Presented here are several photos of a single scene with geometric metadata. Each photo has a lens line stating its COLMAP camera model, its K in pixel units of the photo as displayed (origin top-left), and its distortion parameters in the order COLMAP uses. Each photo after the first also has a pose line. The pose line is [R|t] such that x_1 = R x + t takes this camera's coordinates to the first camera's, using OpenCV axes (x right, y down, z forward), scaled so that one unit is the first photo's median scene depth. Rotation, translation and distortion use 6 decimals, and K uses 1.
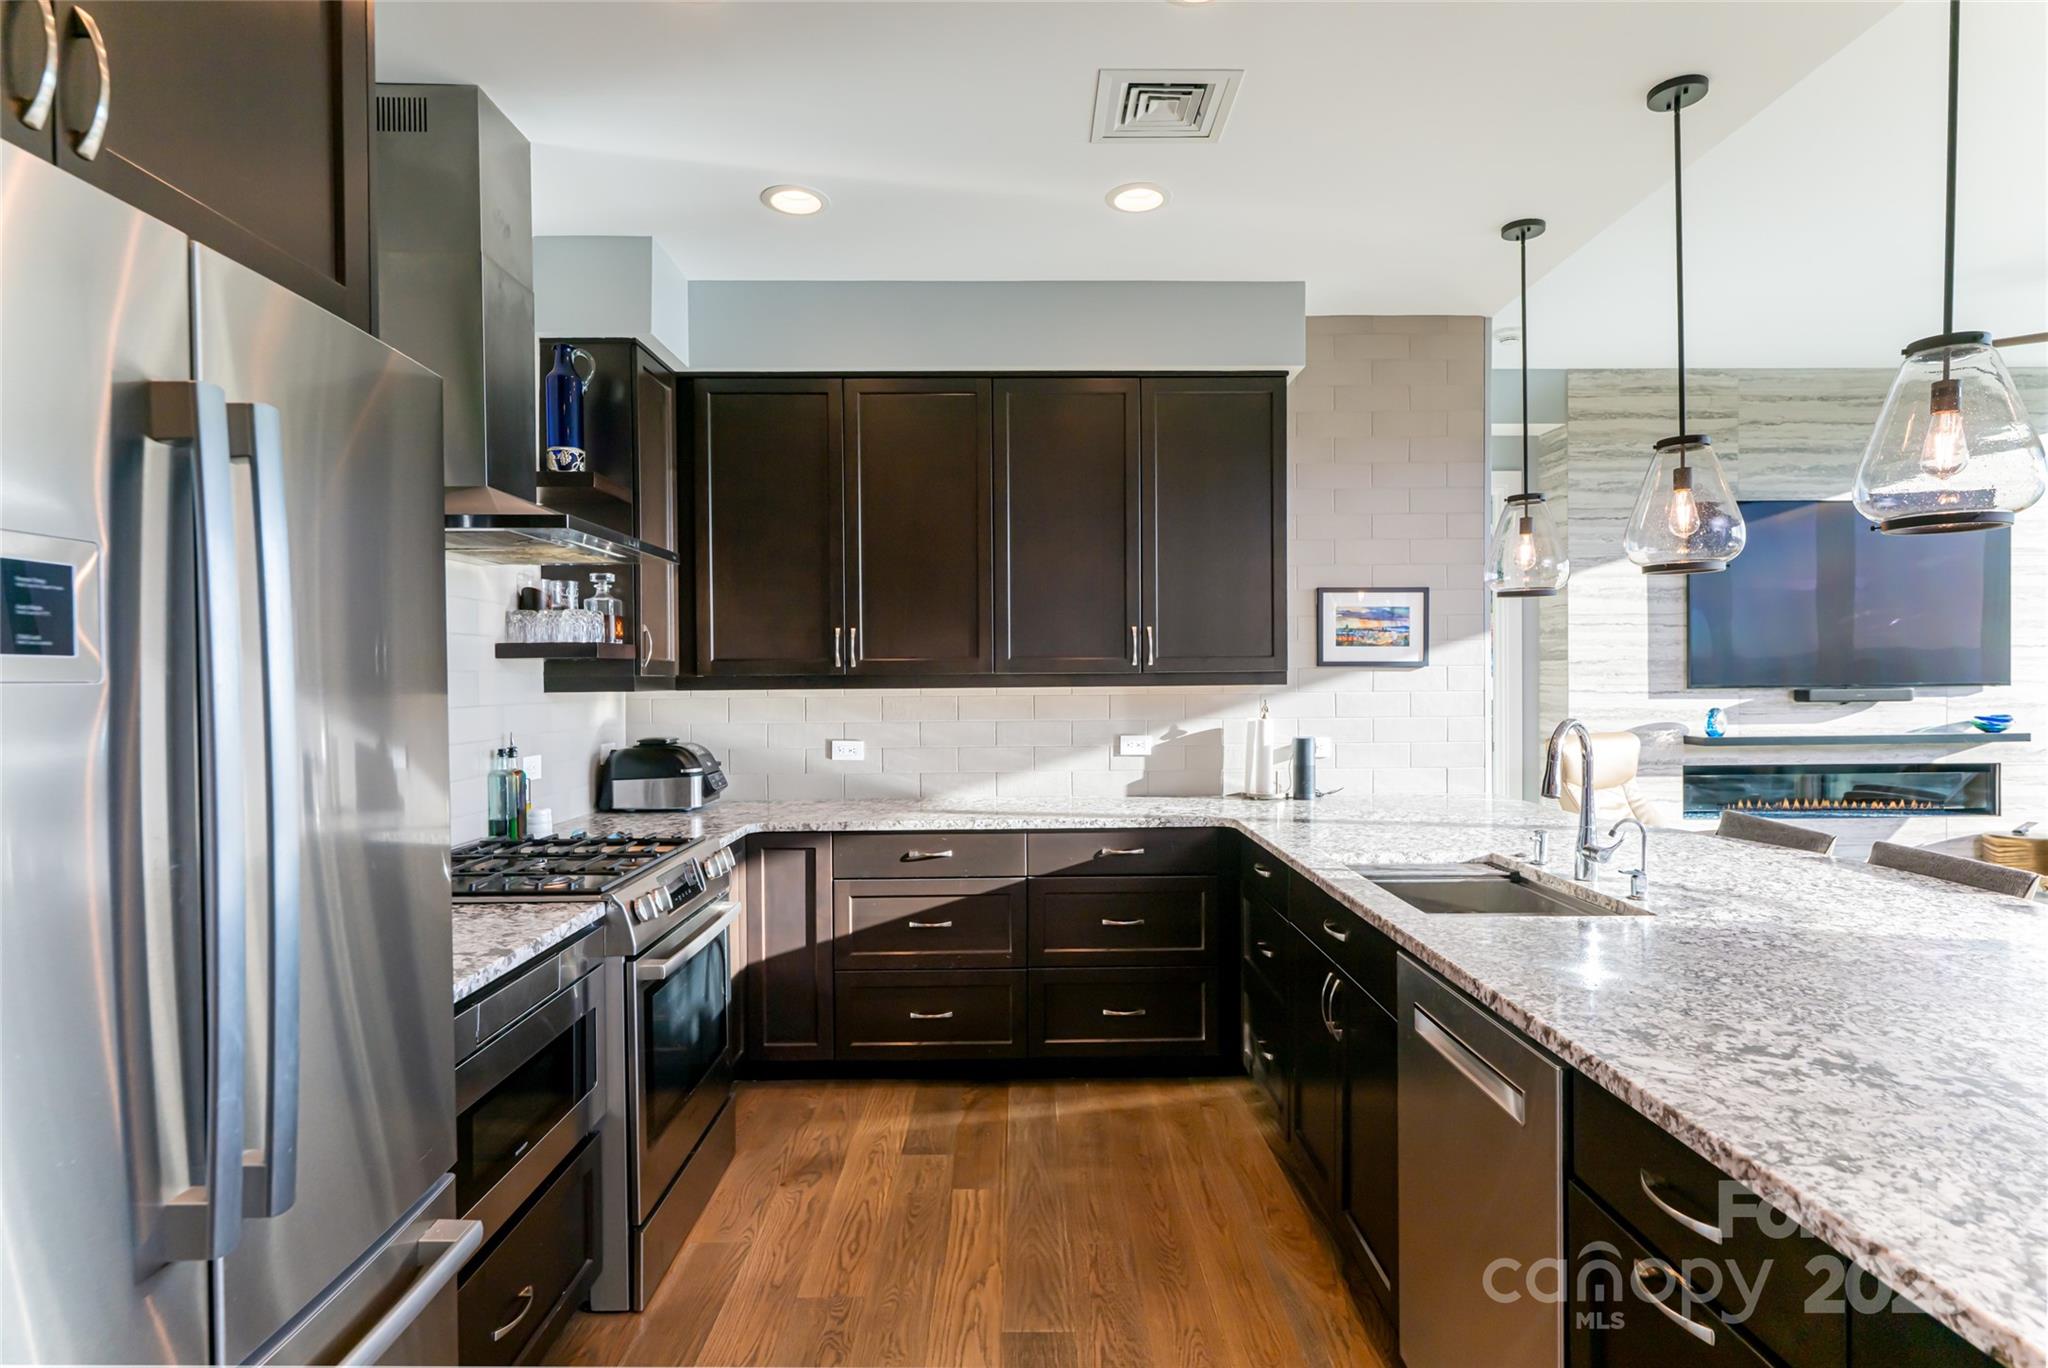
lens RADIAL K [[1038.1, 0, 1044.3], [0, 1038.1, 690.4], [0, 0, 1]] dist [-0.001703, 0.002884]
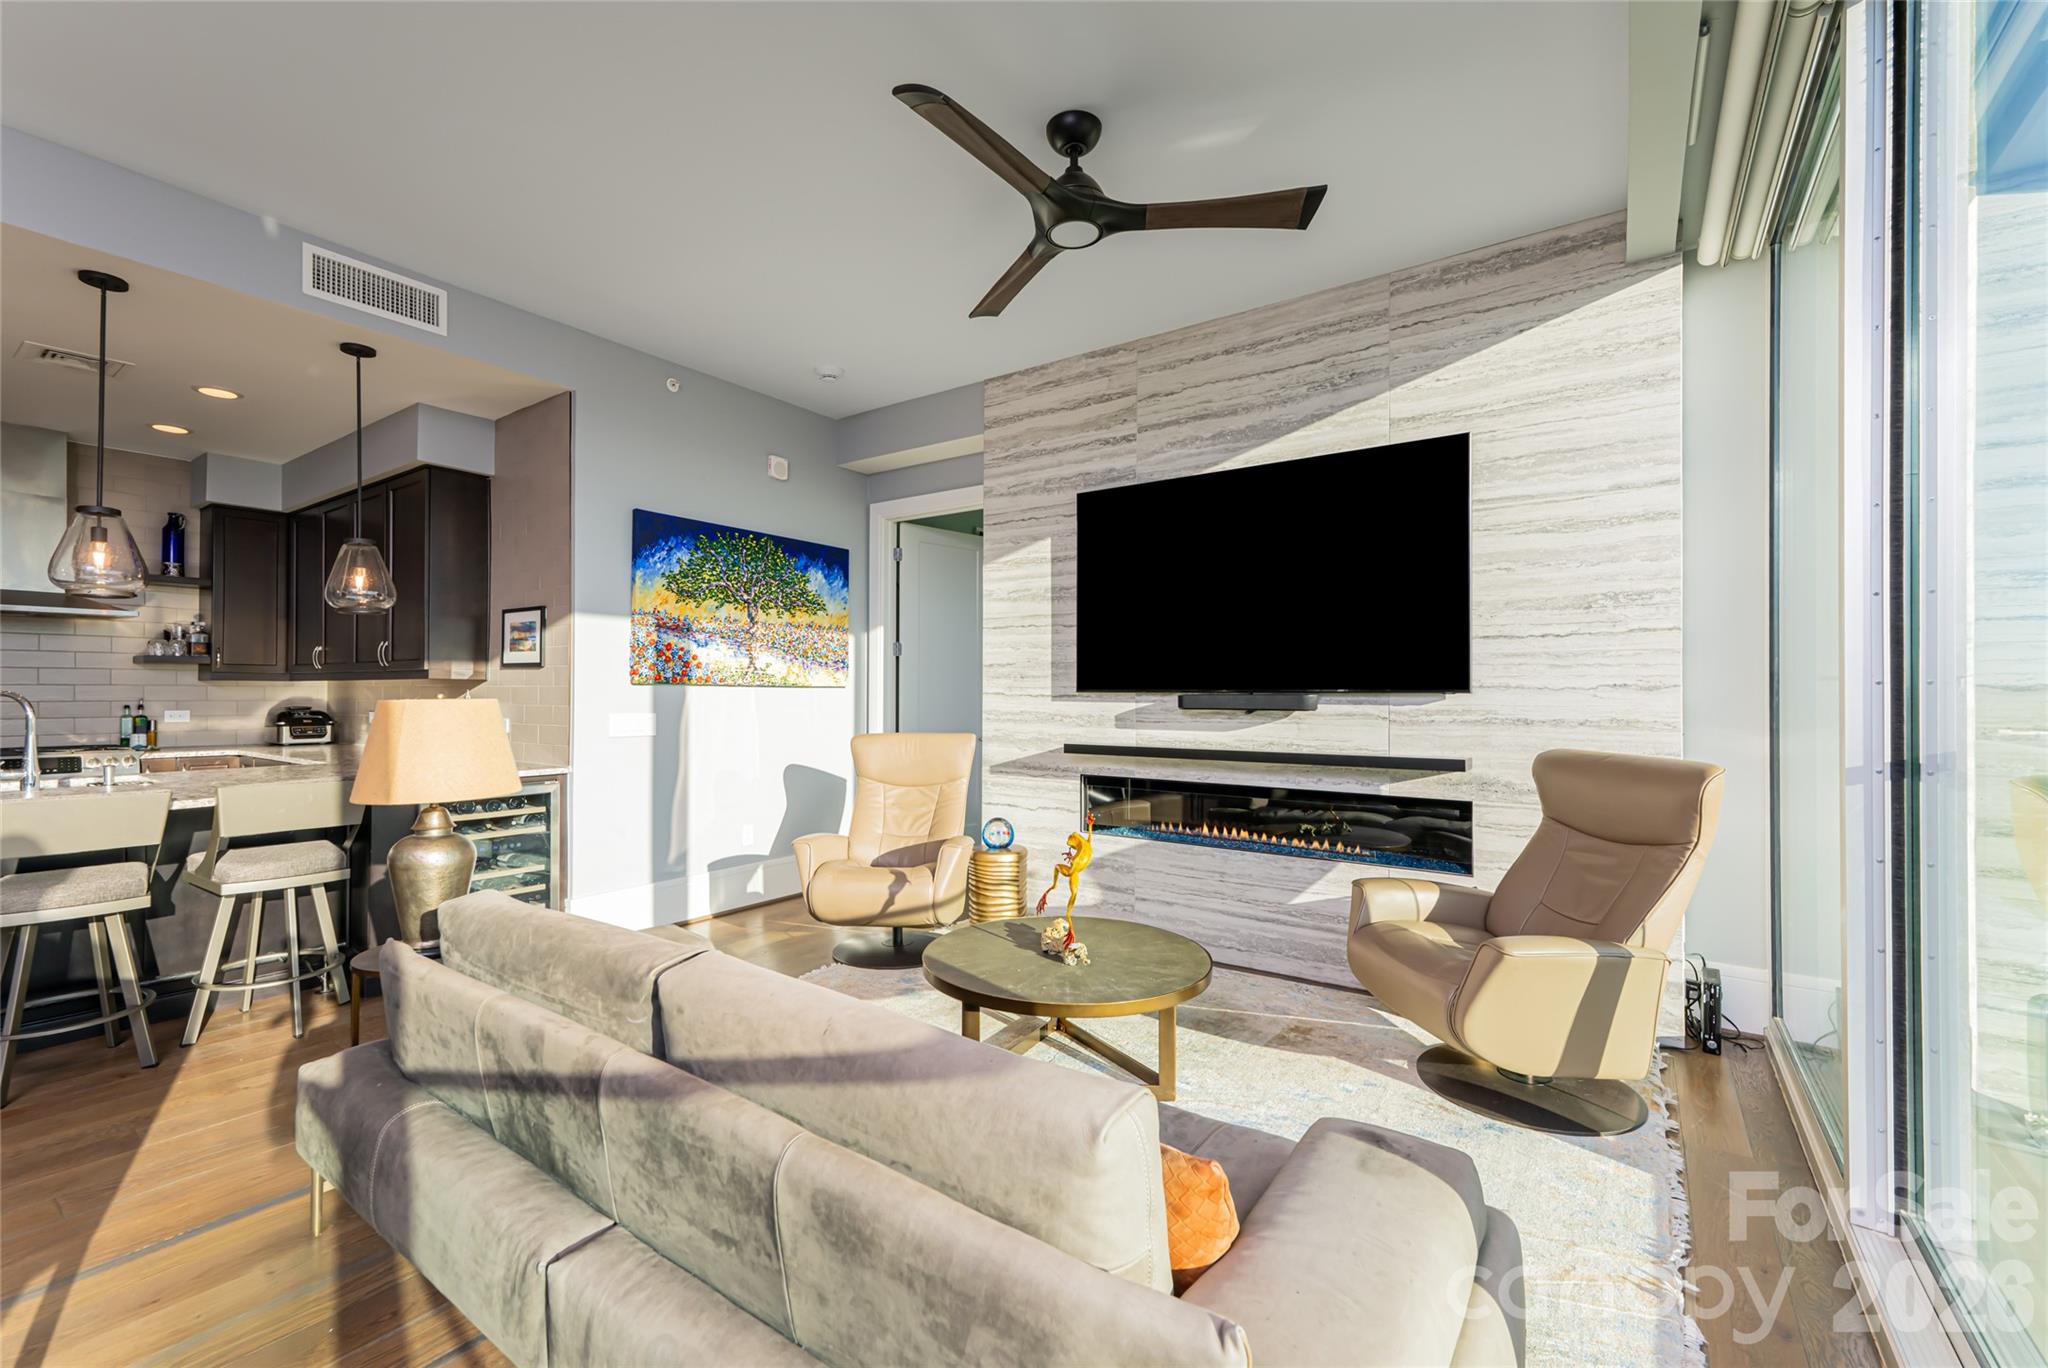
lens RADIAL K [[859.6, 0, 1000.4], [0, 859.6, 686.1], [0, 0, 1]] dist [0.012188, -0.000176]
pose [[0.797216, 0.007031, -0.603653, 1.099149], [-0.017859, 0.999769, -0.011941, 0.003663], [0.603429, 0.020301, 0.797158, 0.356179]]
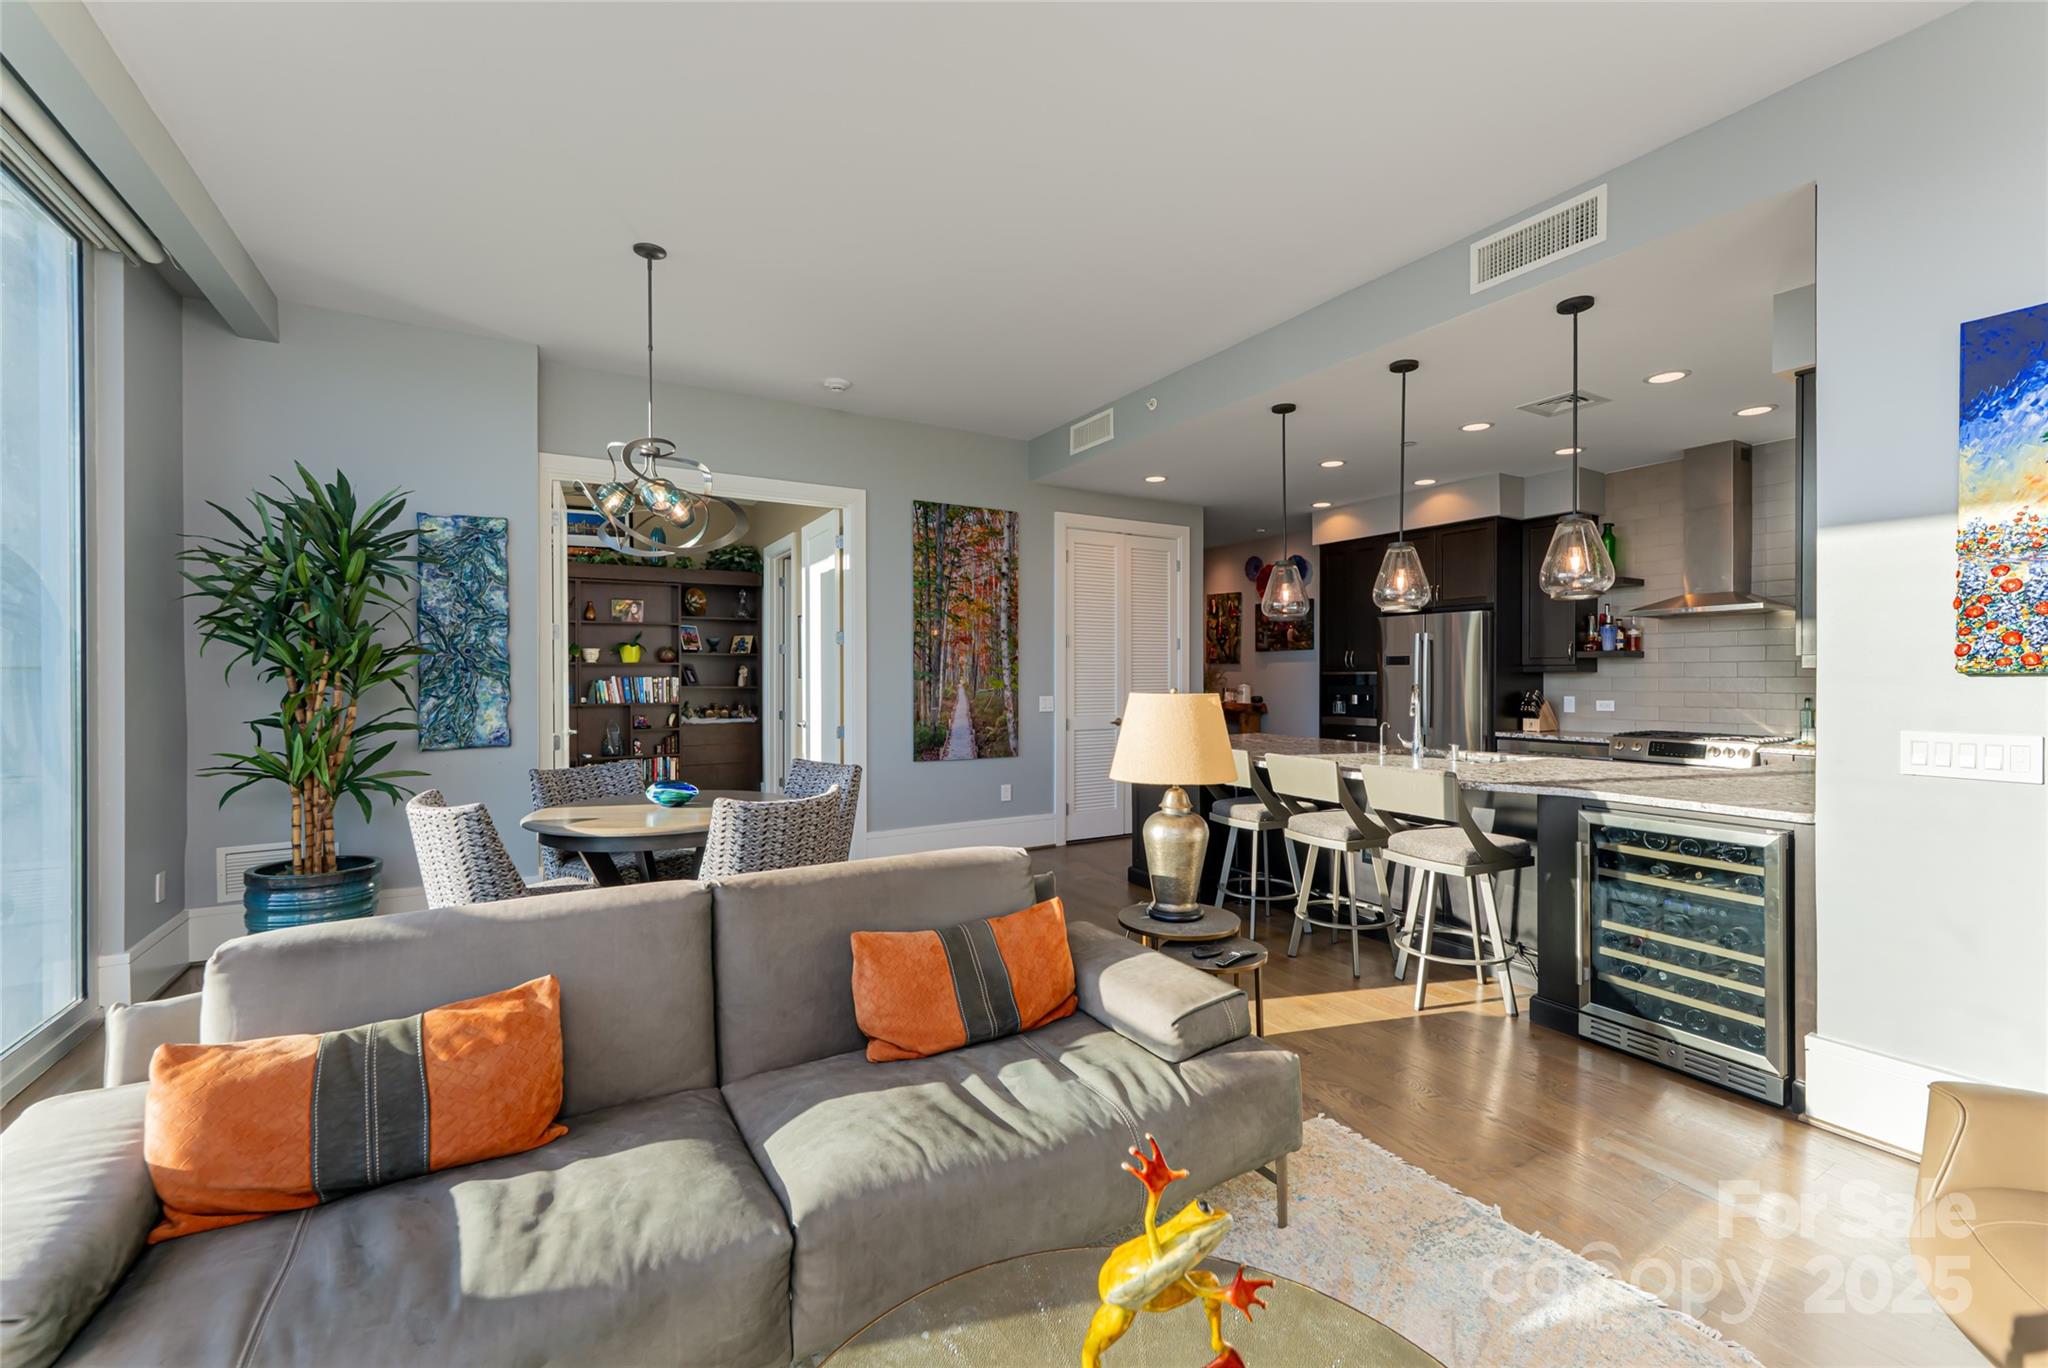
lens RADIAL K [[859.6, 0, 1054.0], [0, 859.6, 678.7], [0, 0, 1]] dist [0.012188, -0.000176]
pose [[-0.857501, 0.008161, -0.514417, 0.911856], [-0.001353, 0.999835, 0.018119, -0.006781], [0.514480, 0.016233, -0.857349, 0.933603]]
